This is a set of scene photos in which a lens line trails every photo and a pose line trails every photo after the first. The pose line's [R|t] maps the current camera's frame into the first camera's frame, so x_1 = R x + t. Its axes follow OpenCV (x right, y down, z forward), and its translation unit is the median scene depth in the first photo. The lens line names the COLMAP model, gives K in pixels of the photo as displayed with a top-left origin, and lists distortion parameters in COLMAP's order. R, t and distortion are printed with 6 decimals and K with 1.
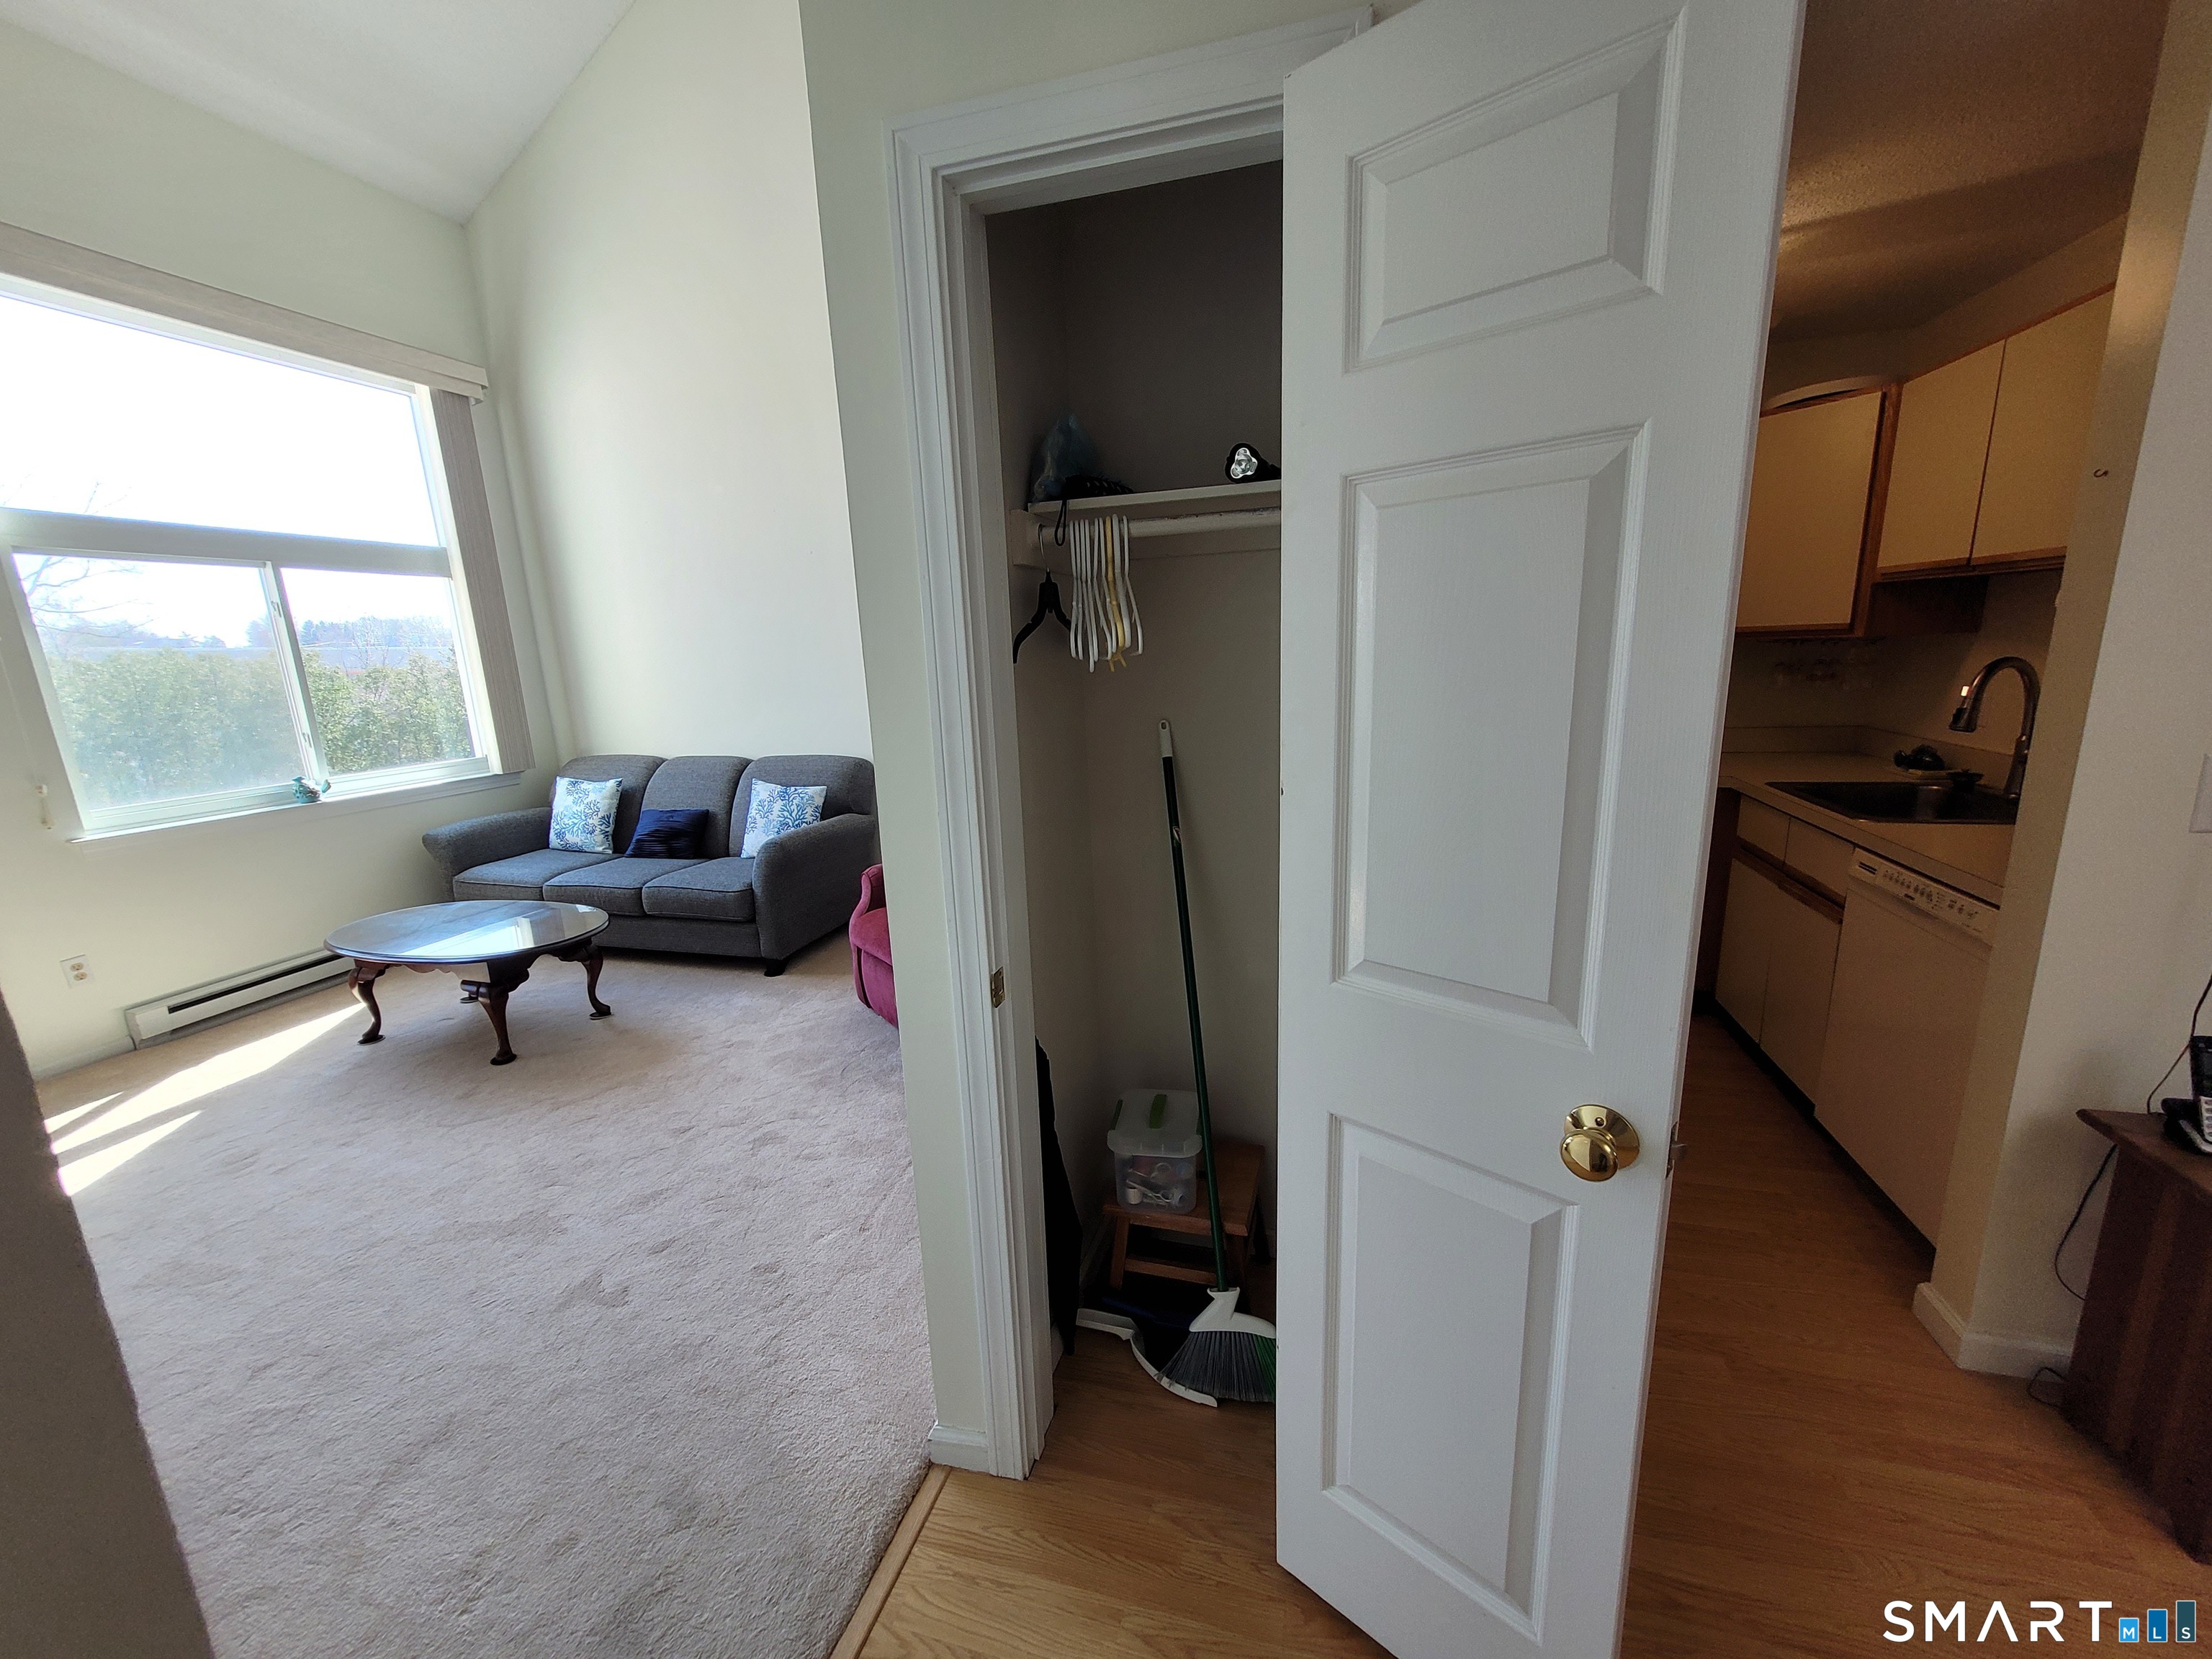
lens RADIAL K [[864.6, 0, 1110.6], [0, 864.6, 835.4], [0, 0, 1]] dist [0.000128, 0.000620]
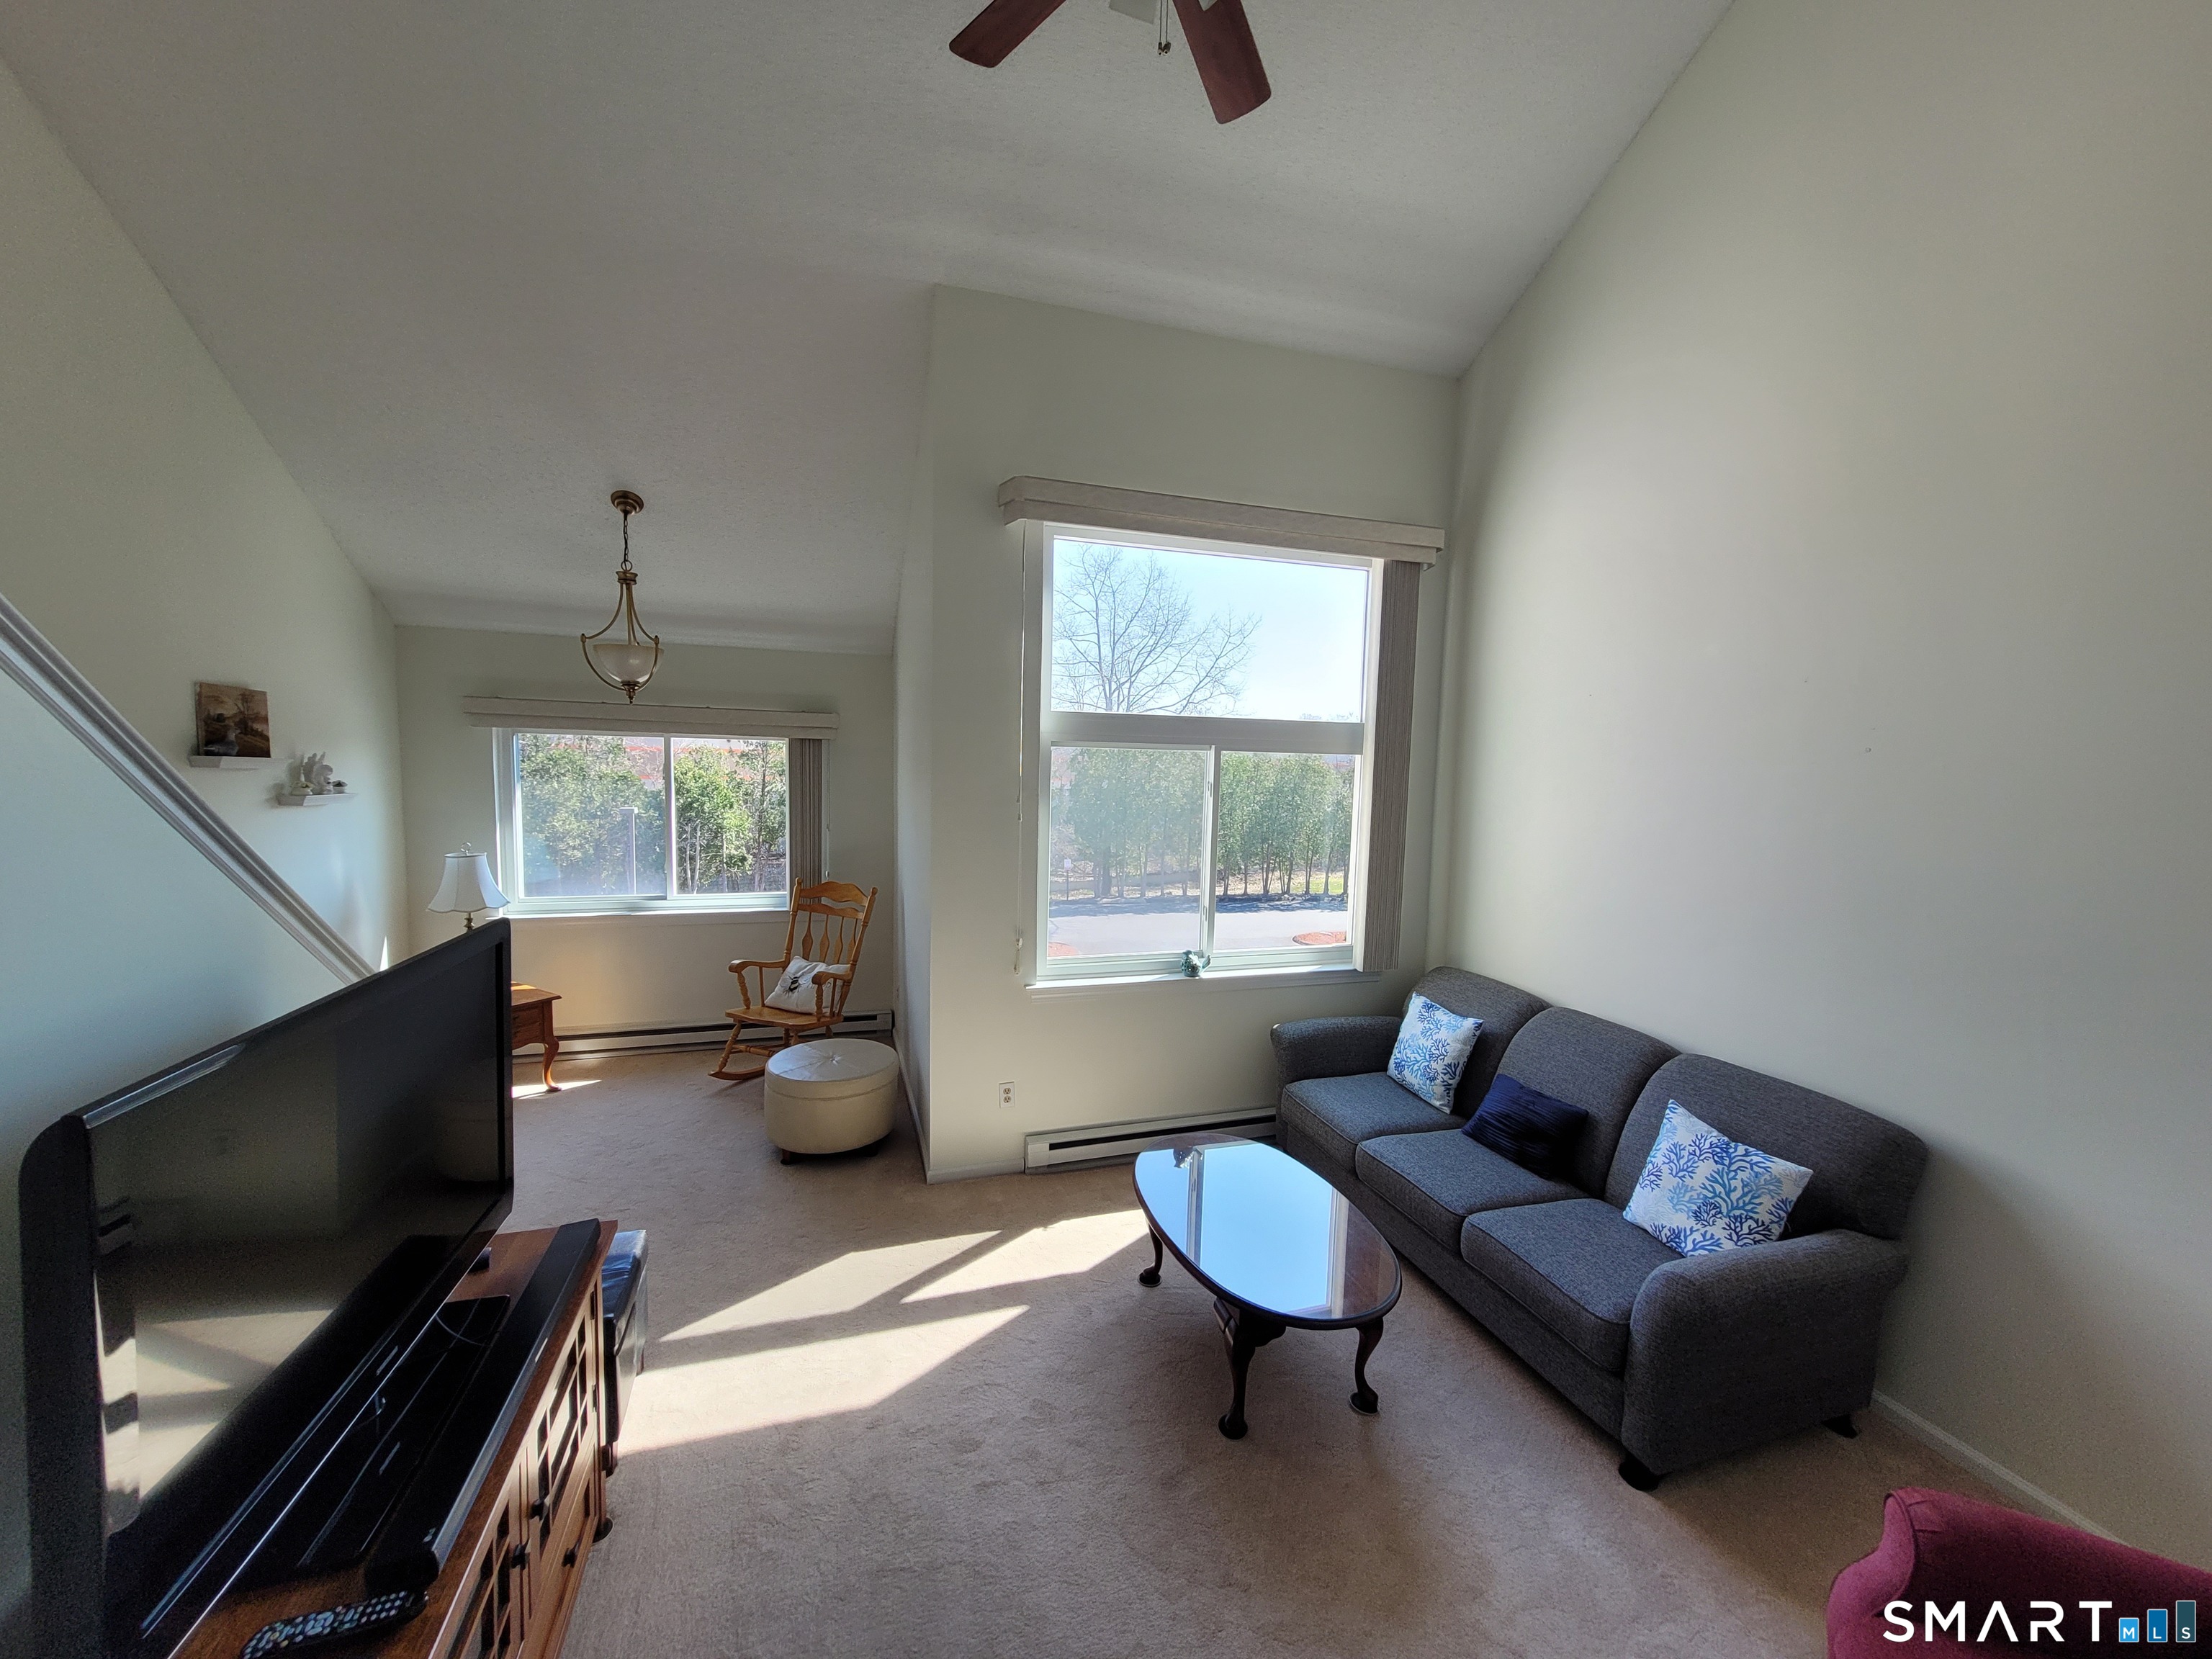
lens RADIAL K [[864.6, 0, 1110.6], [0, 864.6, 835.4], [0, 0, 1]] dist [0.000128, 0.000620]
pose [[0.559171, 0.128538, -0.819027, -0.154152], [-0.223697, 0.974659, 0.000239, -0.163446], [0.798303, 0.183080, 0.573754, 0.286346]]
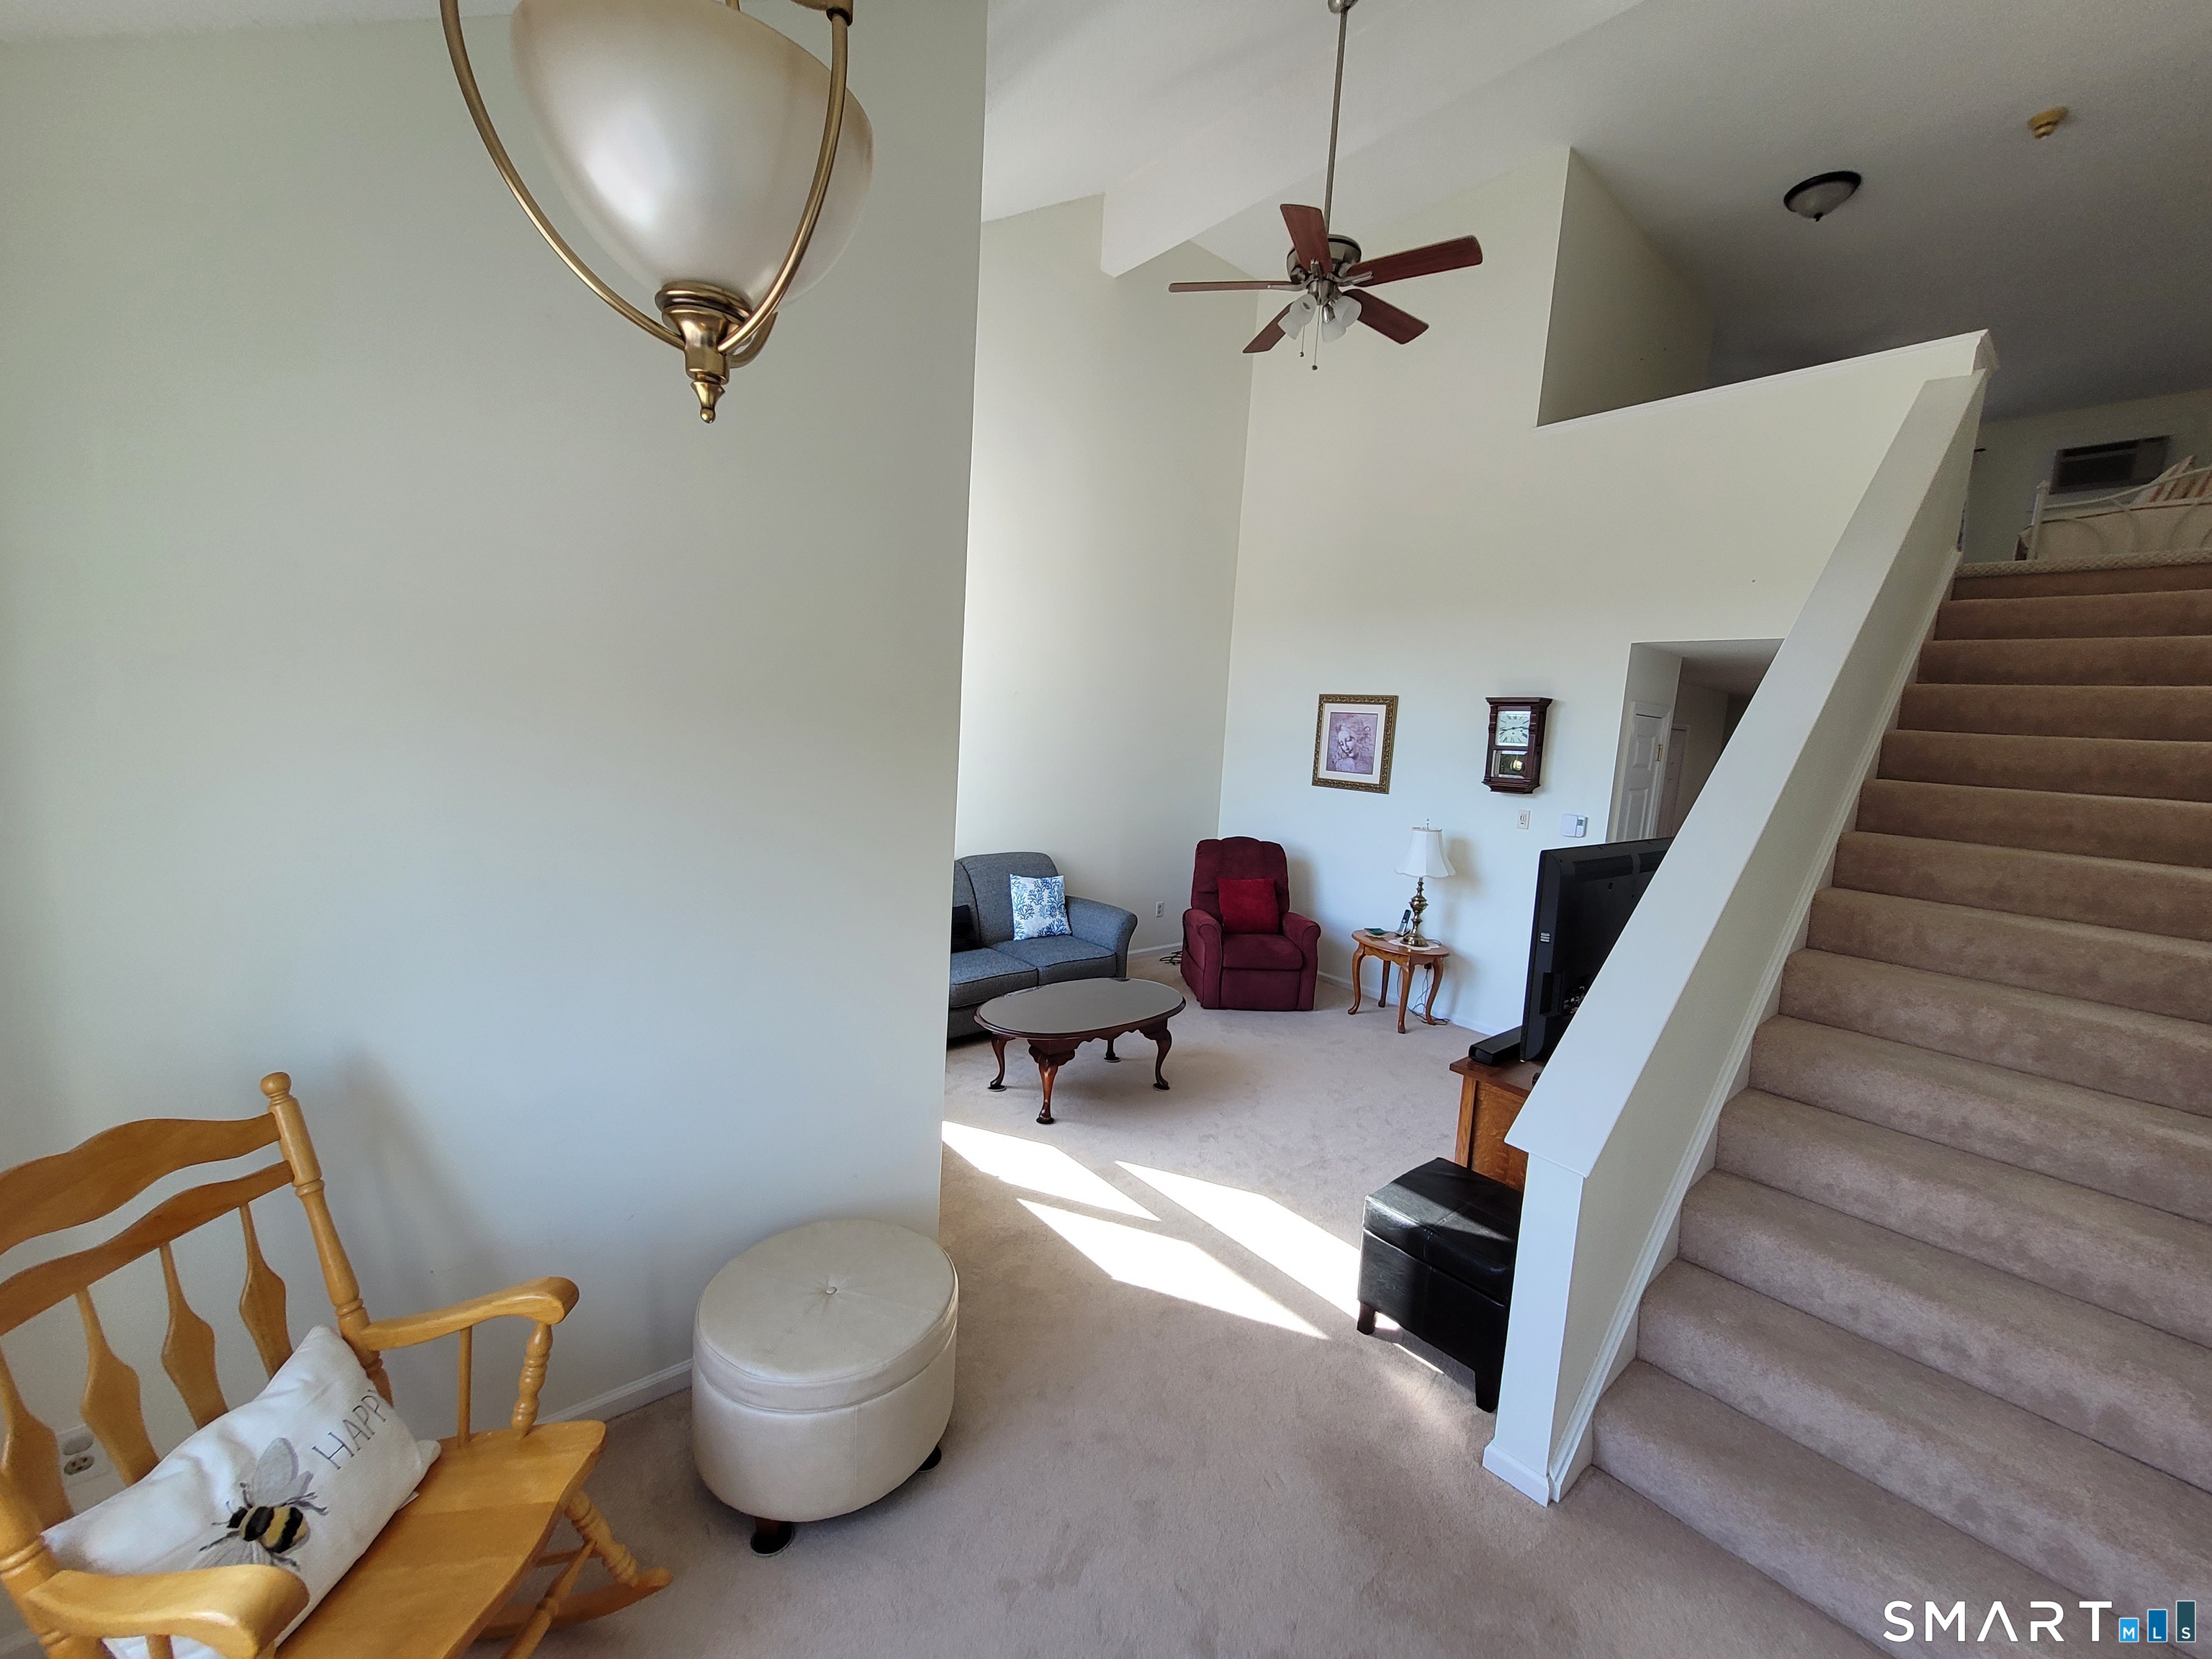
lens RADIAL K [[870.5, 0, 1106.7], [0, 870.5, 832.5], [0, 0, 1]] dist [0.010560, -0.000349]
pose [[0.547947, -0.033907, 0.835826, -1.381878], [0.101135, 0.994534, -0.025956, -0.080286], [-0.830377, 0.098754, 0.548381, 0.213862]]
